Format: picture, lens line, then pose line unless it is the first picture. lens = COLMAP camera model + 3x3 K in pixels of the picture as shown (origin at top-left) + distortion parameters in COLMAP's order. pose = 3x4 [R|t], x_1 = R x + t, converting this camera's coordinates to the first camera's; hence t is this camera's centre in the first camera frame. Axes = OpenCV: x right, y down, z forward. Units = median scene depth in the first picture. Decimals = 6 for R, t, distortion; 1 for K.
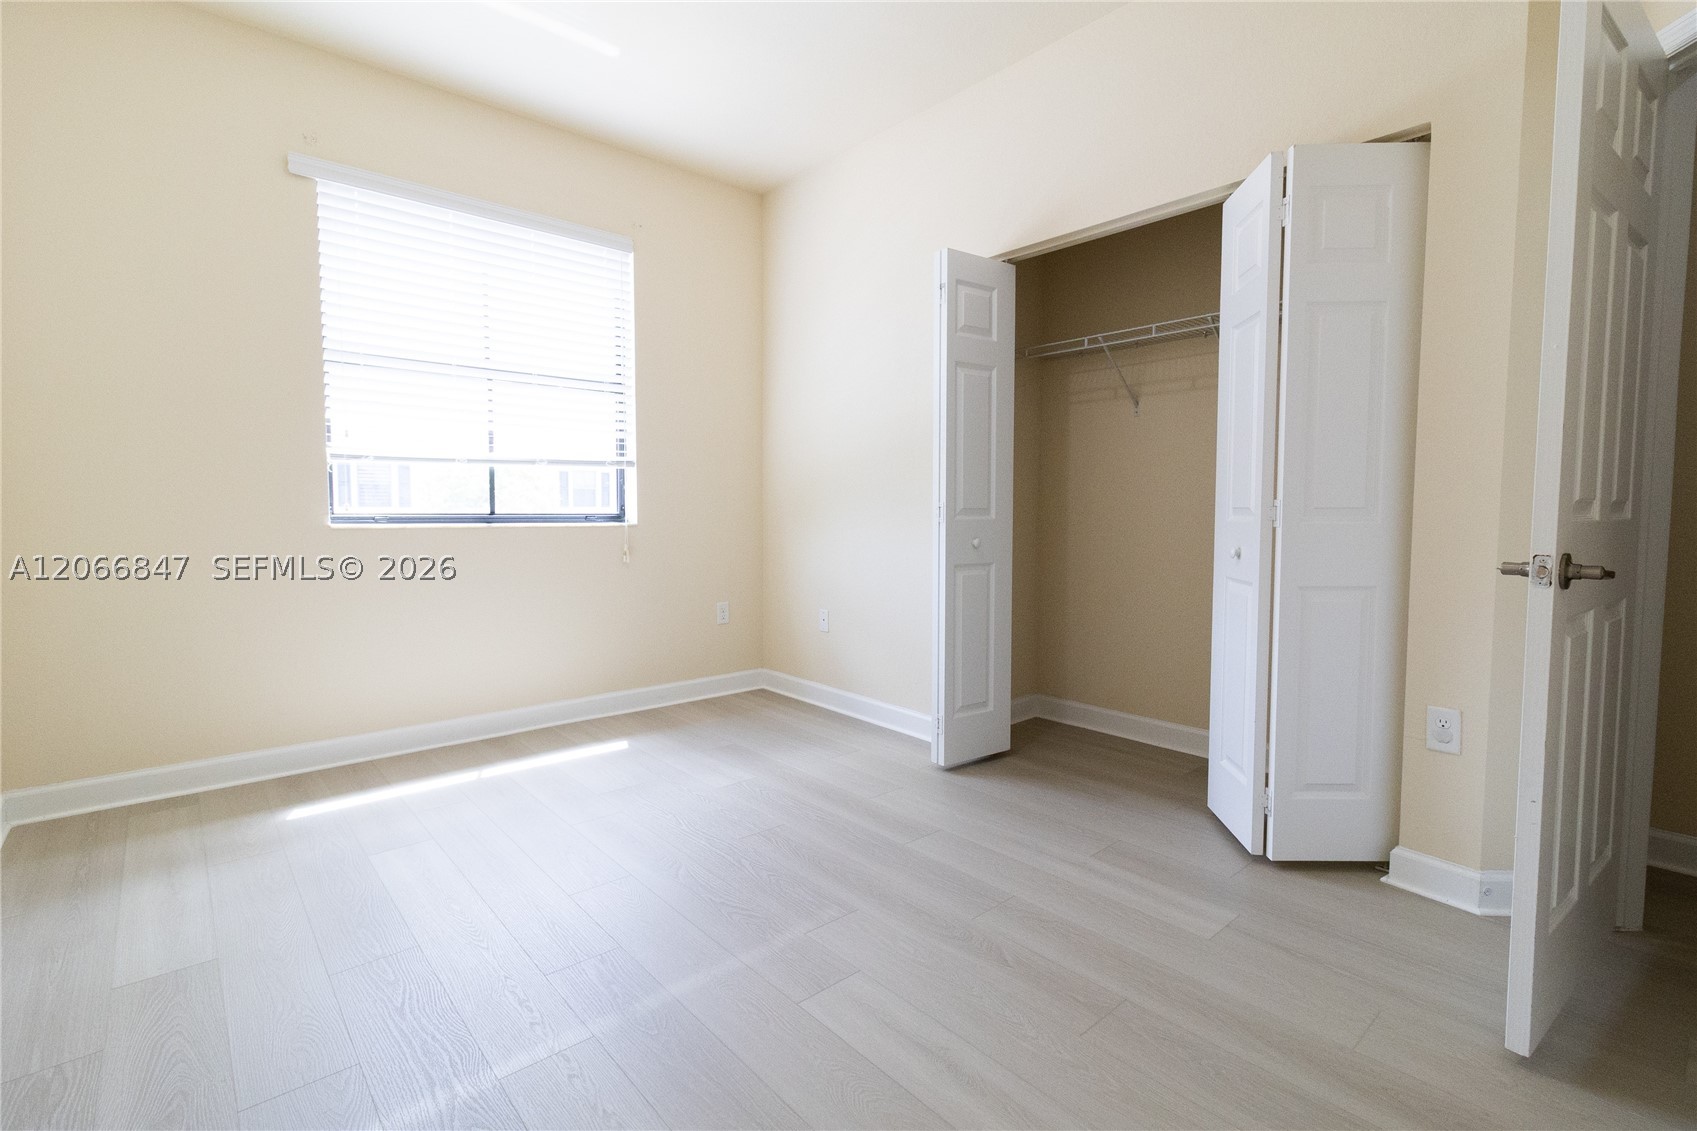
lens RADIAL K [[781.0, 0, 846.4], [0, 781.0, 564.1], [0, 0, 1]] dist [0.004828, 0.000915]
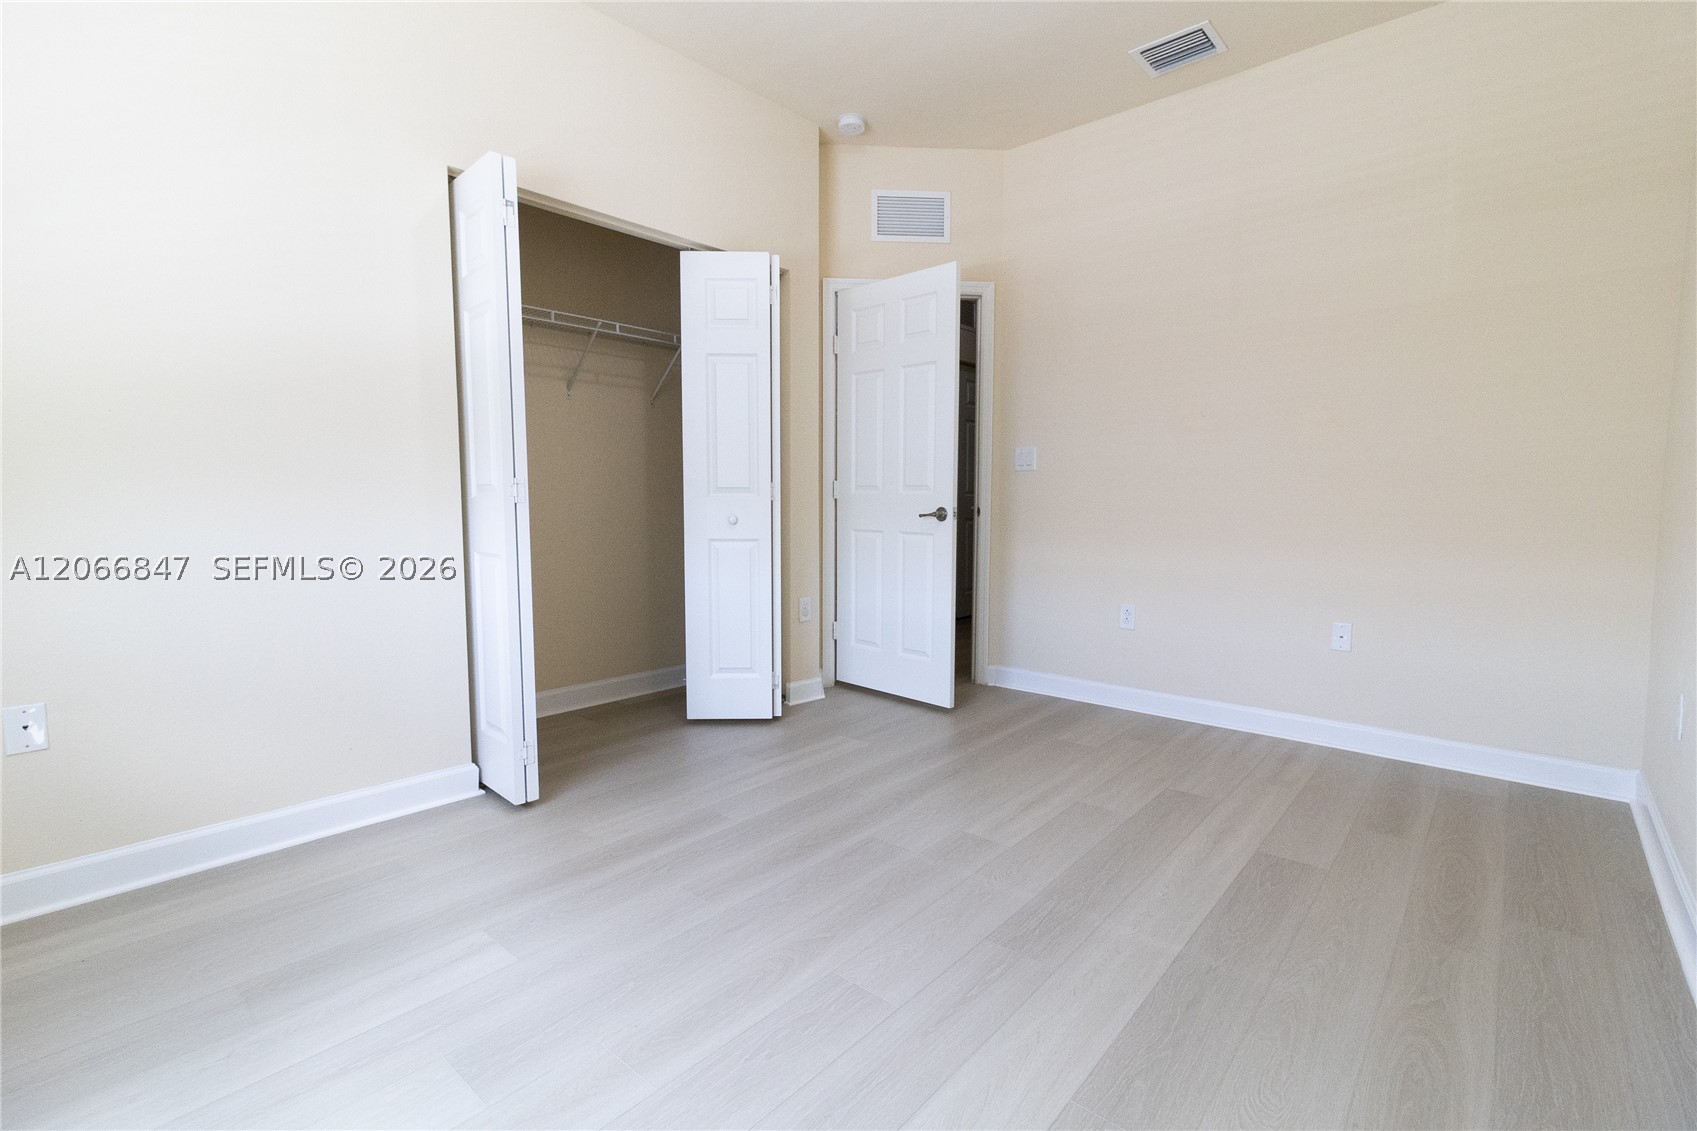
lens RADIAL K [[781.0, 0, 856.7], [0, 781.0, 571.4], [0, 0, 1]] dist [0.004828, 0.000915]
pose [[-0.148061, -0.093774, 0.984522, -0.888447], [0.072742, 0.991765, 0.105403, -0.052283], [-0.986299, 0.087222, -0.140020, 0.953079]]
